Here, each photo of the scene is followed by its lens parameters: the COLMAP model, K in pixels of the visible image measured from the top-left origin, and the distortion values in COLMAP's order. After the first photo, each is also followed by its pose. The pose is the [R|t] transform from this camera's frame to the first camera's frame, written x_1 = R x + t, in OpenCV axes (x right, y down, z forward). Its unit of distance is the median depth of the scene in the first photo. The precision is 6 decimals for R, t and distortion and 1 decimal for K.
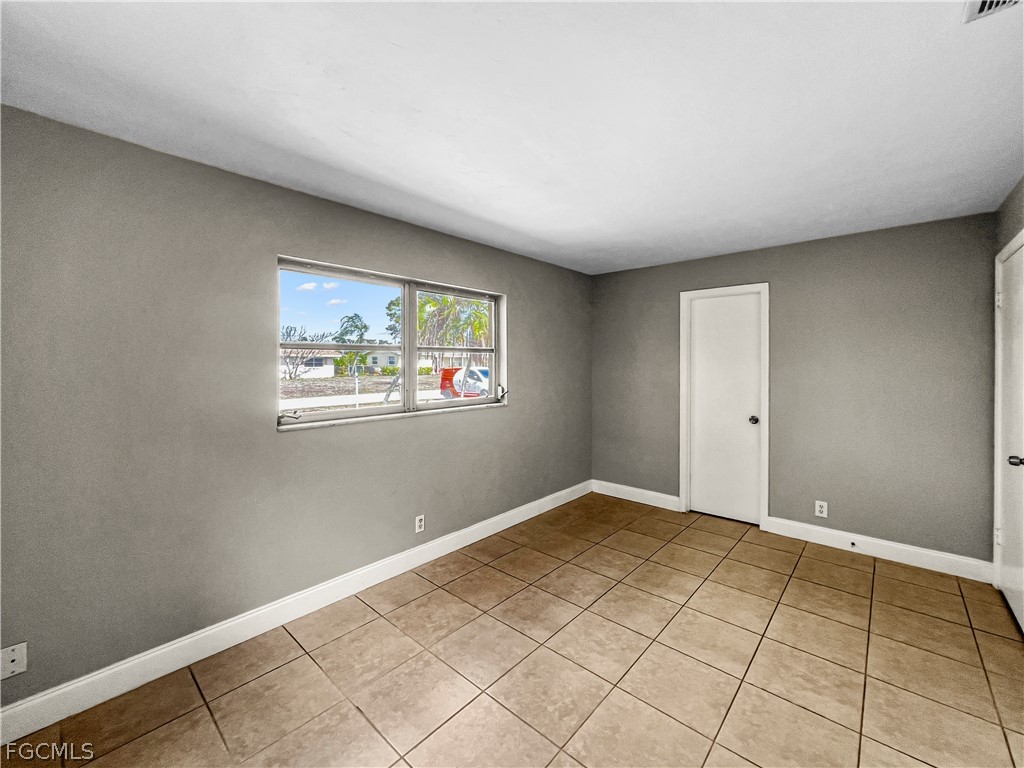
lens RADIAL K [[421.5, 0, 520.5], [0, 421.5, 386.2], [0, 0, 1]] dist [0.004714, -0.000101]
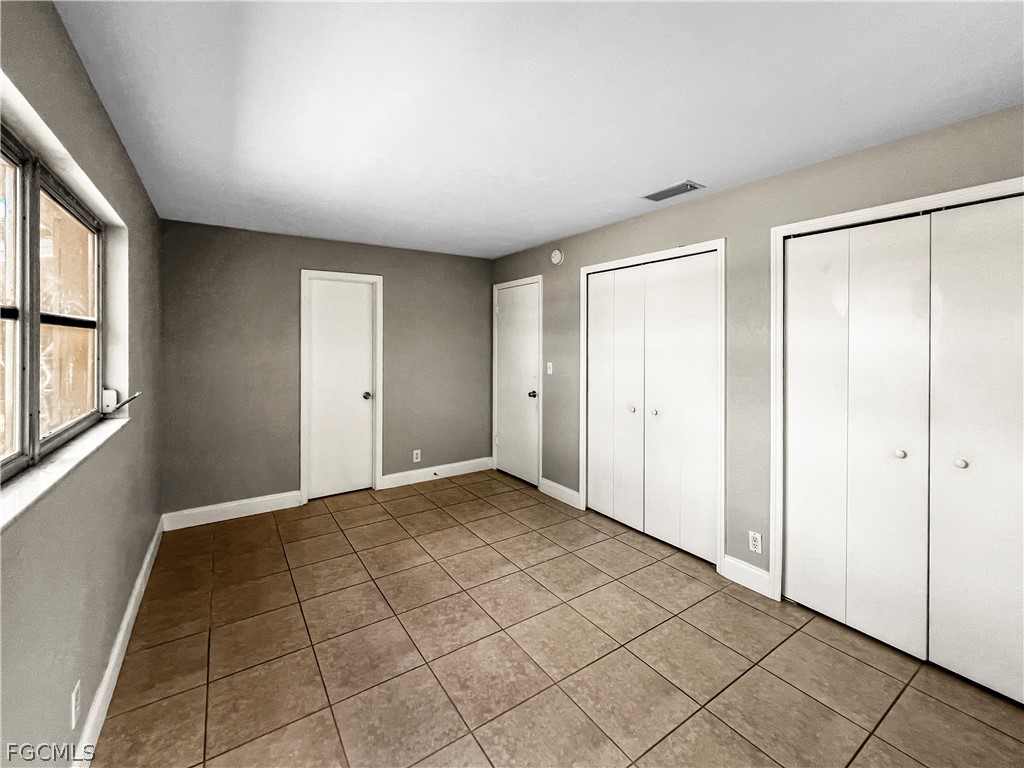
lens RADIAL K [[421.5, 0, 492.1], [0, 421.5, 396.8], [0, 0, 1]] dist [0.004714, -0.000101]
pose [[0.278081, -0.119449, 0.953102, -0.519226], [0.054589, 0.992600, 0.108472, -0.030209], [-0.959005, 0.021865, 0.282543, 0.445274]]
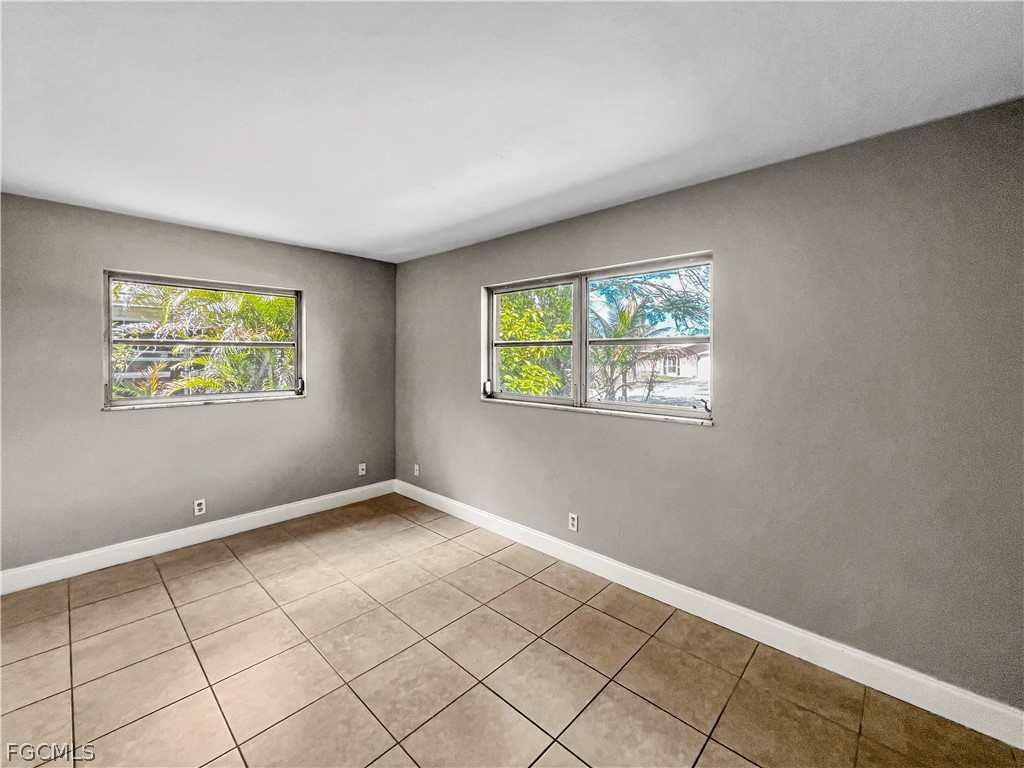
lens RADIAL K [[421.5, 0, 498.1], [0, 421.5, 375.3], [0, 0, 1]] dist [0.004714, -0.000101]
pose [[-0.043602, 0.045425, -0.998016, 0.751772], [-0.058748, 0.997121, 0.047951, -0.051011], [0.997320, 0.060722, -0.040808, 0.872602]]
